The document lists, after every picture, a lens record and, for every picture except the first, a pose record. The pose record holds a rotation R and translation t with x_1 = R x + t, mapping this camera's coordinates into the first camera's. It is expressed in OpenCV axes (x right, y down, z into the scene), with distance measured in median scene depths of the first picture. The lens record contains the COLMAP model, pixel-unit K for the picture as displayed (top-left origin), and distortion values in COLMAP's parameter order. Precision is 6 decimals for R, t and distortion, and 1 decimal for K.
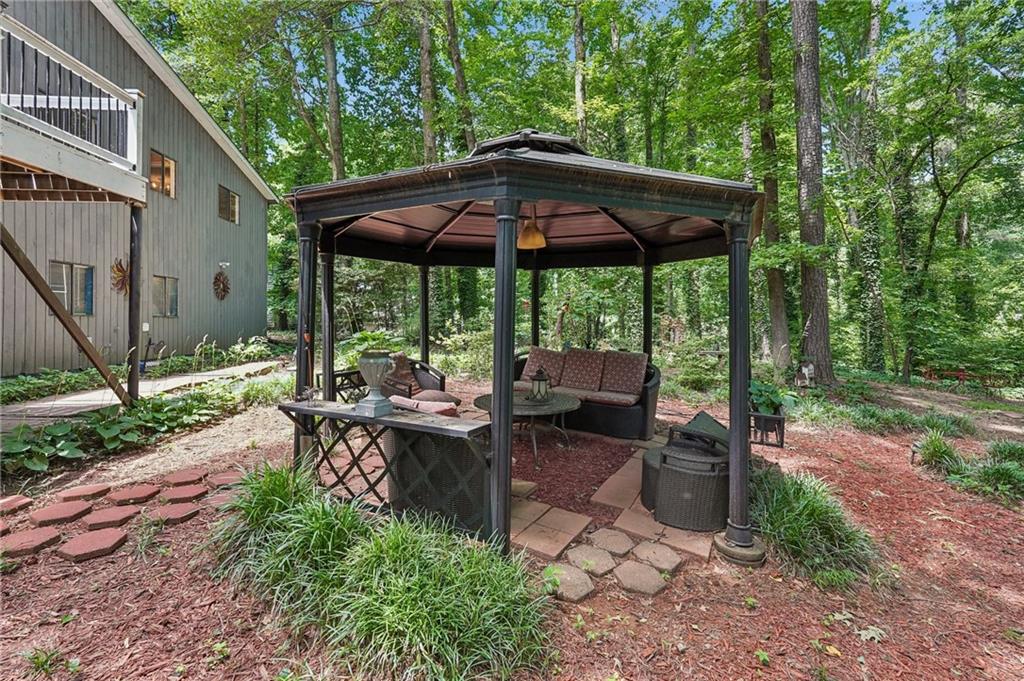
lens RADIAL K [[453.6, 0, 517.8], [0, 453.6, 303.9], [0, 0, 1]] dist [-0.001978, -0.000312]
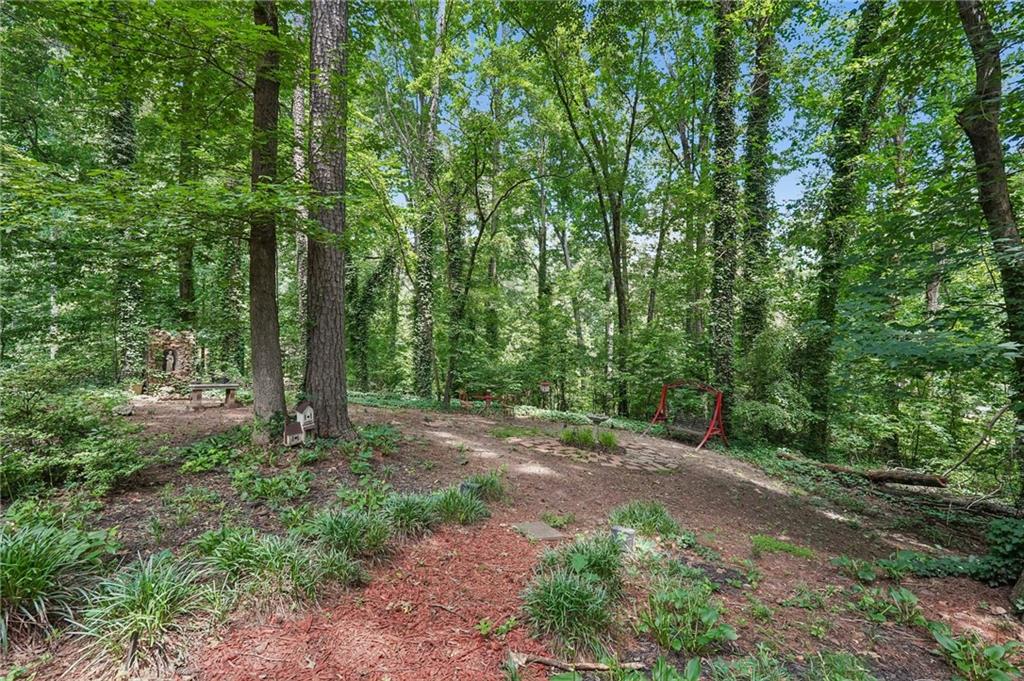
lens RADIAL K [[453.6, 0, 508.7], [0, 453.6, 340.0], [0, 0, 1]] dist [-0.001978, -0.000312]
pose [[0.682864, 0.026450, 0.730067, 0.204760], [-0.043122, 0.999061, 0.004139, 0.015778], [-0.729272, -0.034309, 0.683364, 0.210365]]
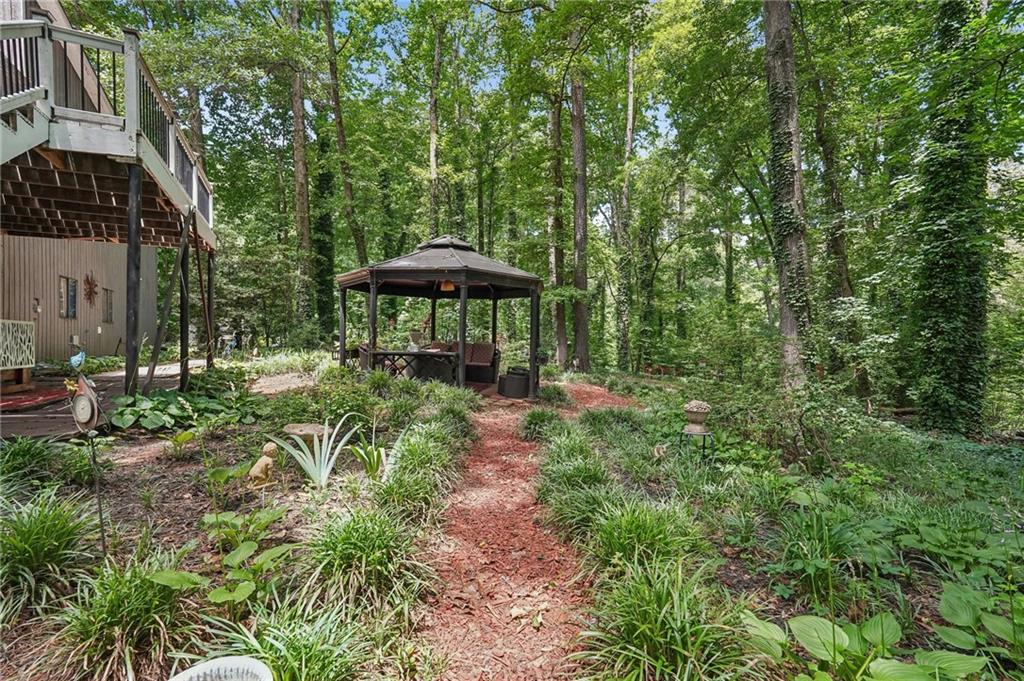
lens RADIAL K [[453.6, 0, 503.6], [0, 453.6, 335.1], [0, 0, 1]] dist [-0.001978, -0.000312]
pose [[0.936718, 0.011722, 0.349888, -0.120897], [-0.018828, 0.999680, 0.016915, 0.012308], [-0.349578, -0.022432, 0.936639, -0.285972]]
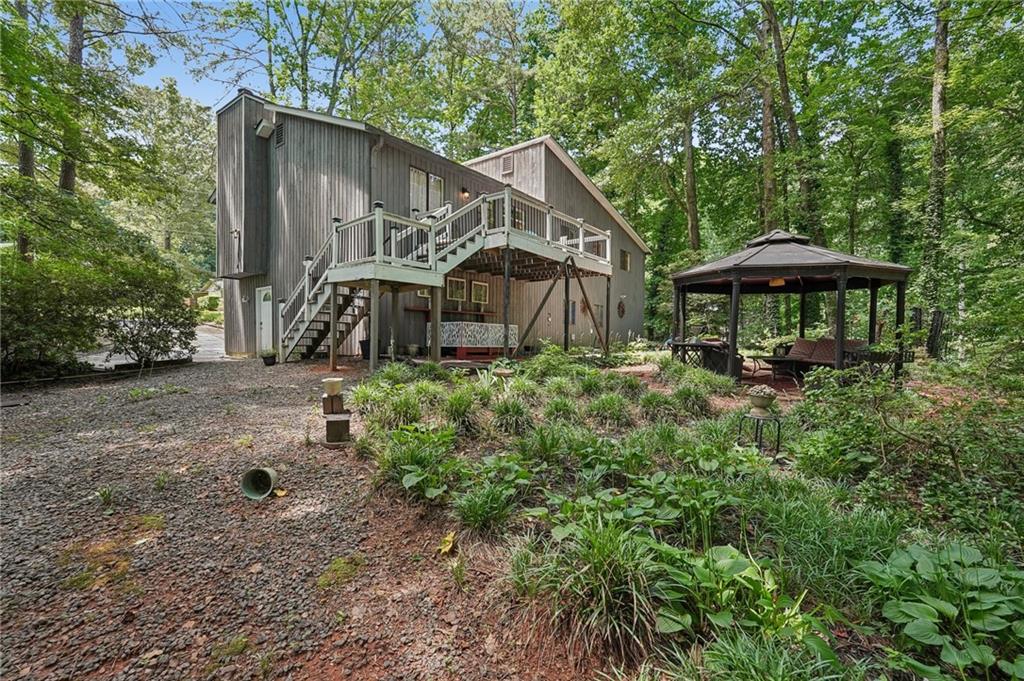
lens RADIAL K [[453.6, 0, 513.7], [0, 453.6, 343.9], [0, 0, 1]] dist [-0.001978, -0.000312]
pose [[0.729008, 0.026151, -0.684006, 0.149457], [-0.000176, 0.999277, 0.038017, 0.017247], [0.684506, -0.027594, 0.728485, -0.355781]]
